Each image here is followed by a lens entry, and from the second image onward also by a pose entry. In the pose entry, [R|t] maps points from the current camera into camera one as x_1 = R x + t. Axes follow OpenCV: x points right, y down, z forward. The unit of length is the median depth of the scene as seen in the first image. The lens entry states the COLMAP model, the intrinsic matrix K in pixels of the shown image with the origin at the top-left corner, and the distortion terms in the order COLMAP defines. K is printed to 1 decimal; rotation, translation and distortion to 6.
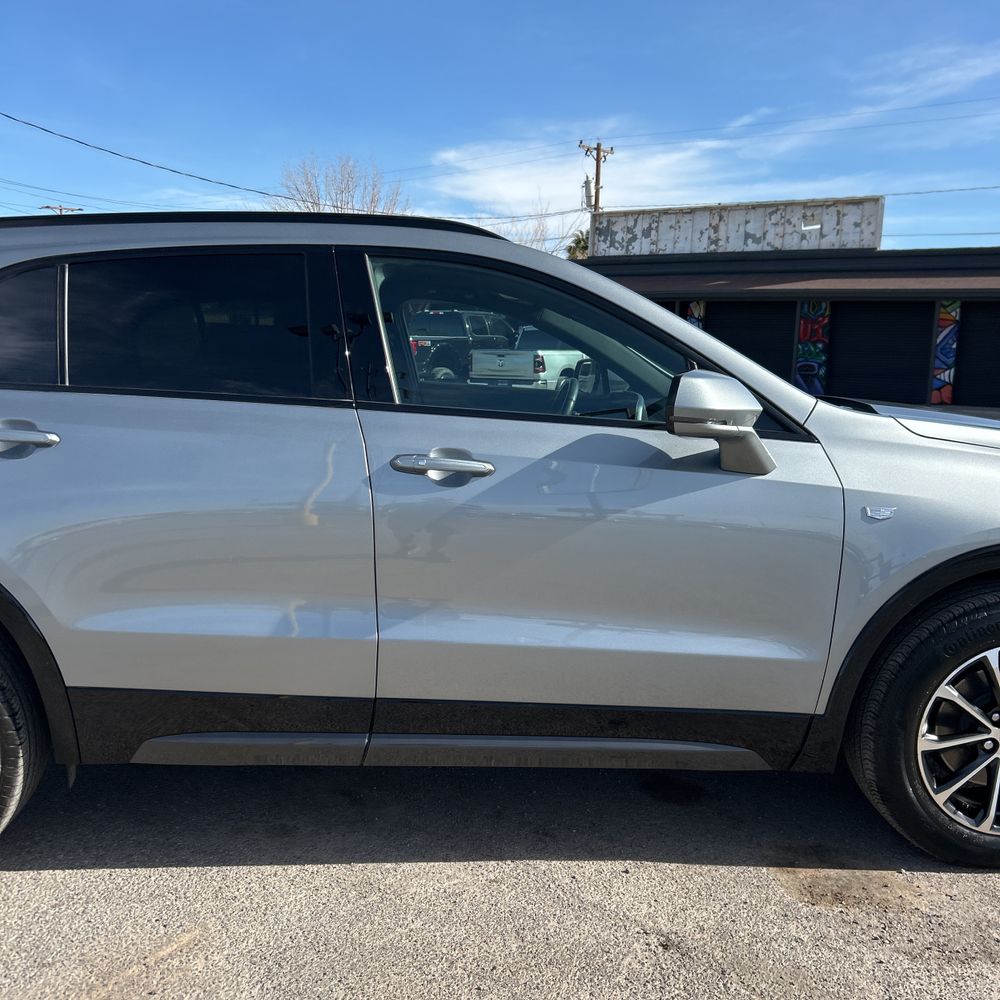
lens RADIAL K [[1024.6, 0, 498.1], [0, 1024.6, 503.7], [0, 0, 1]] dist [0.019813, 0.000000]
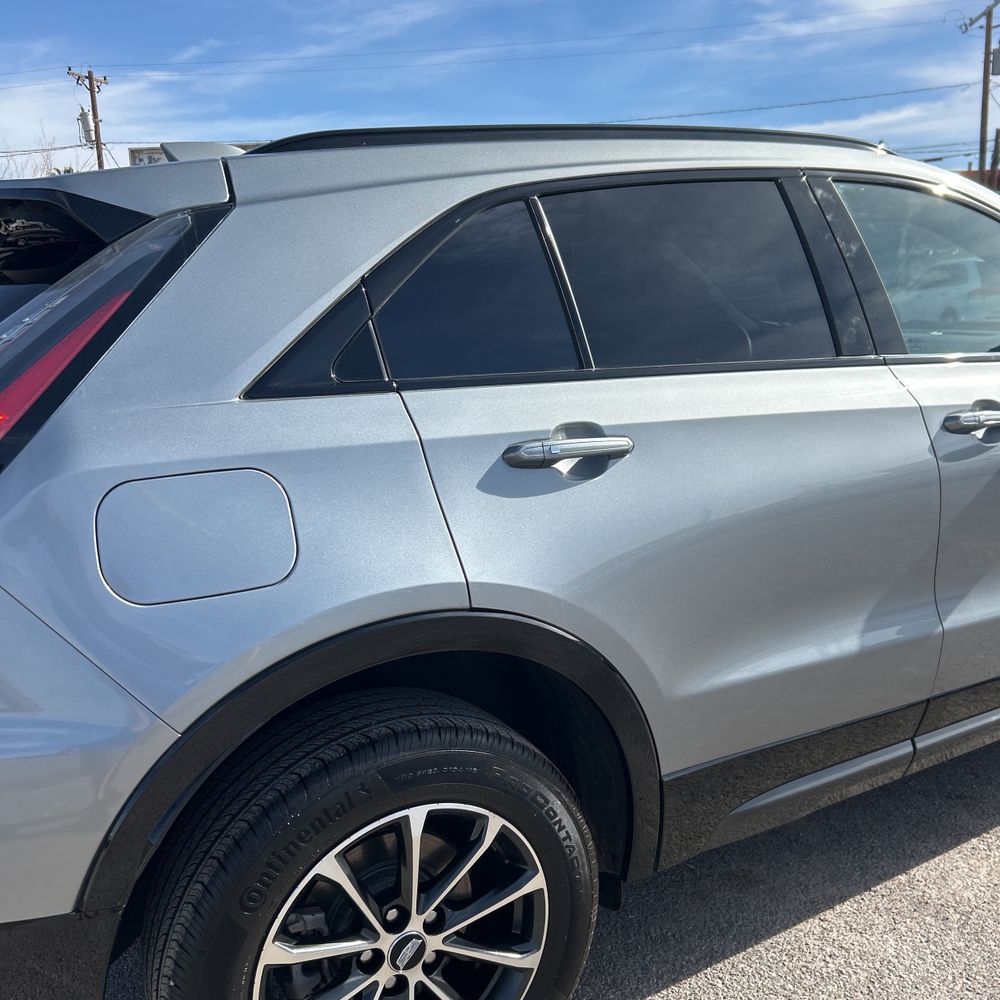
lens RADIAL K [[1024.6, 0, 481.1], [0, 1024.6, 499.0], [0, 0, 1]] dist [0.019813, 0.000000]
pose [[0.889394, -0.146741, 0.432950, -0.083914], [0.124510, 0.989033, 0.079439, -0.009232], [-0.439859, -0.016746, 0.897911, 0.036625]]
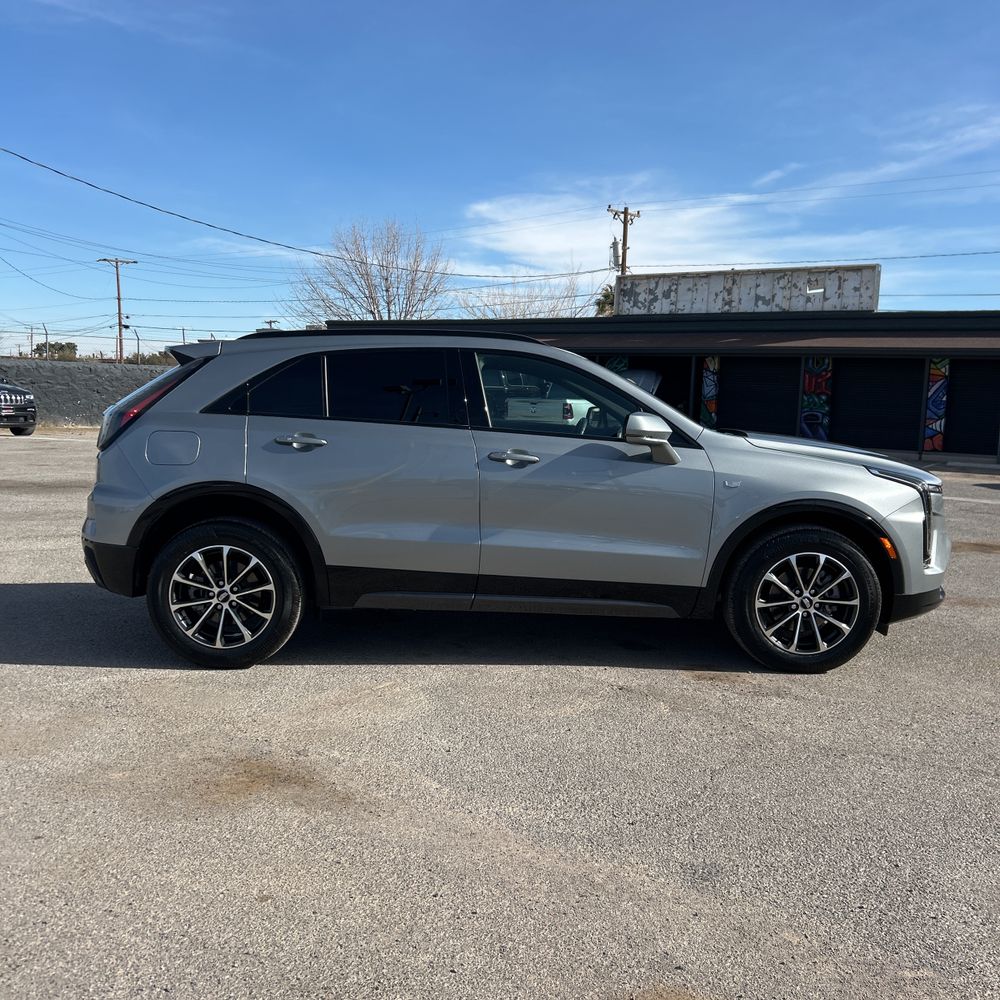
lens RADIAL K [[1024.6, 0, 504.2], [0, 1024.6, 500.2], [0, 0, 1]] dist [0.019813, 0.000000]
pose [[0.999688, 0.010940, -0.022473, -0.002804], [-0.012037, 0.998711, -0.049305, 0.015225], [0.021905, 0.049561, 0.998531, -0.105529]]
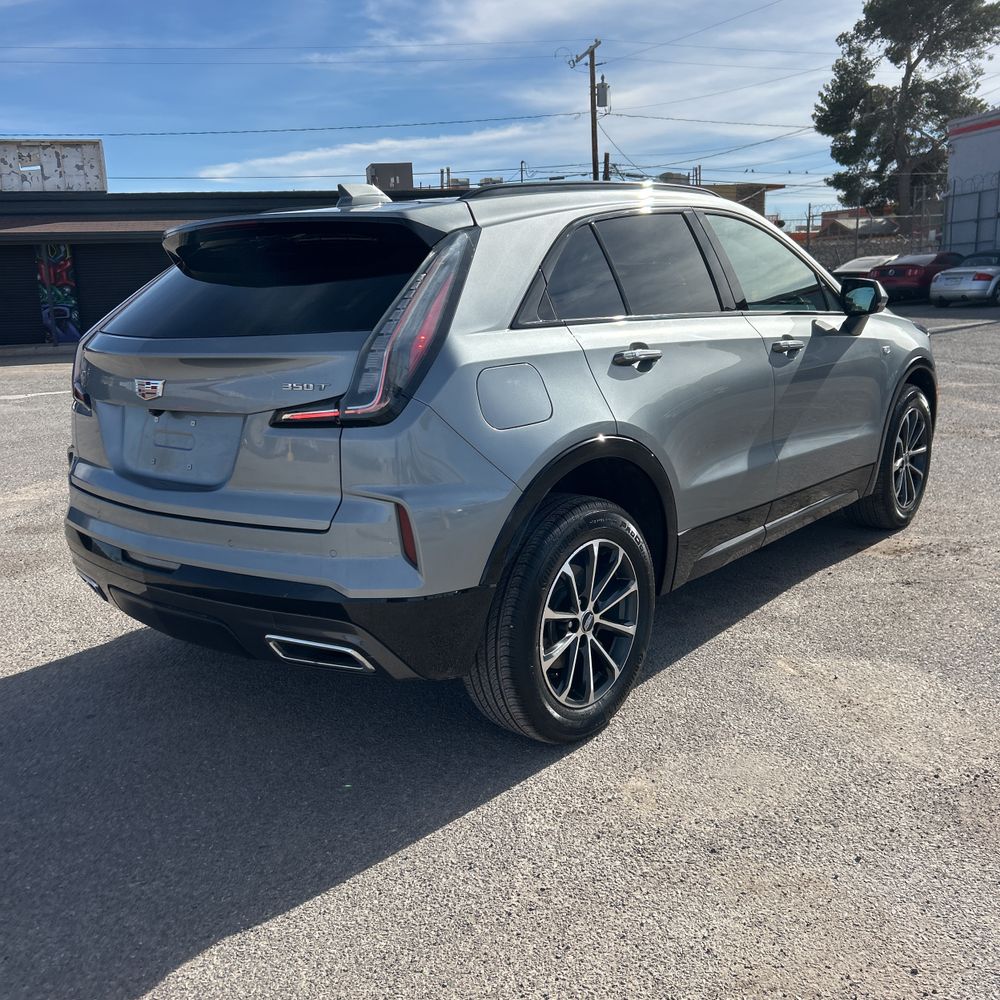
lens RADIAL K [[1024.6, 0, 490.9], [0, 1024.6, 496.5], [0, 0, 1]] dist [0.019813, 0.000000]
pose [[0.680677, -0.205754, 0.703096, -0.158186], [0.171414, 0.977838, 0.120207, -0.007734], [-0.712247, 0.038698, 0.700861, 0.017327]]
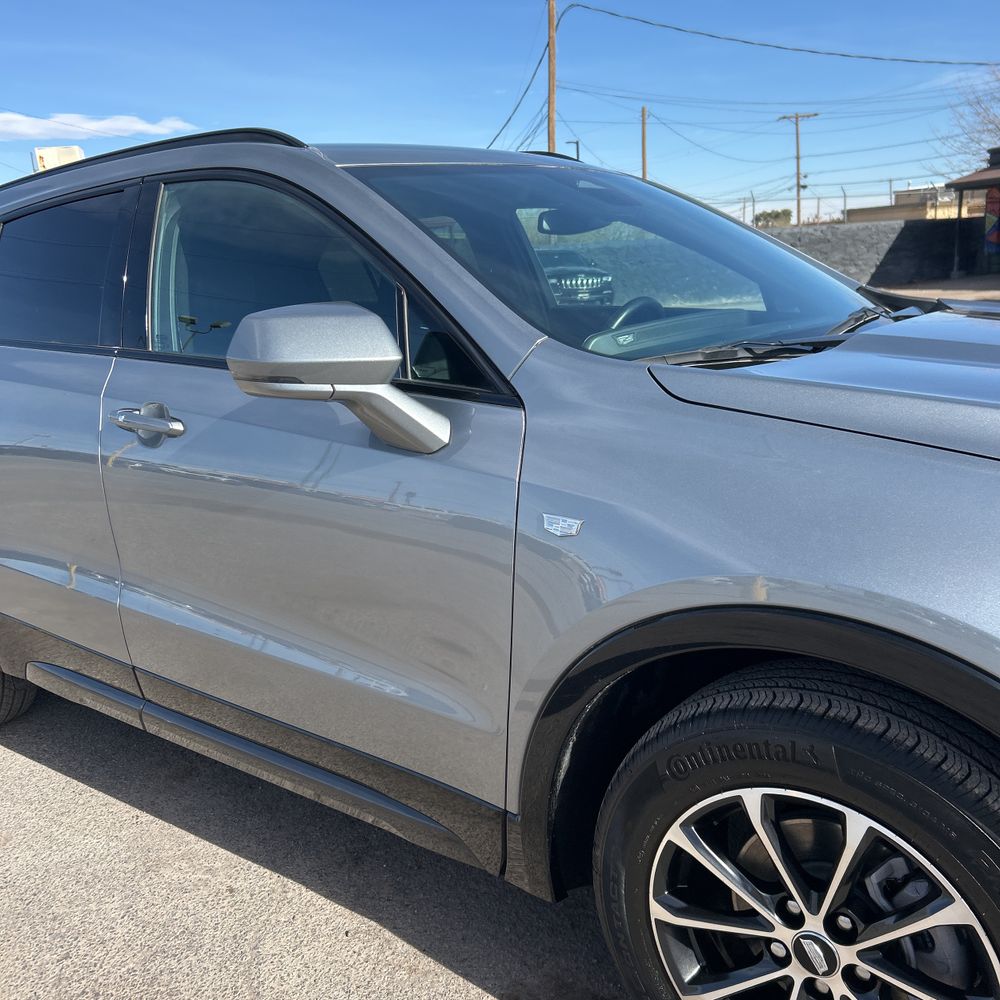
lens RADIAL K [[1024.6, 0, 474.4], [0, 1024.6, 526.2], [0, 0, 1]] dist [0.019813, 0.000000]
pose [[0.750416, 0.092991, -0.654391, 0.078325], [-0.021719, 0.992988, 0.116200, -0.006615], [0.660608, -0.072985, 0.747175, 0.054214]]
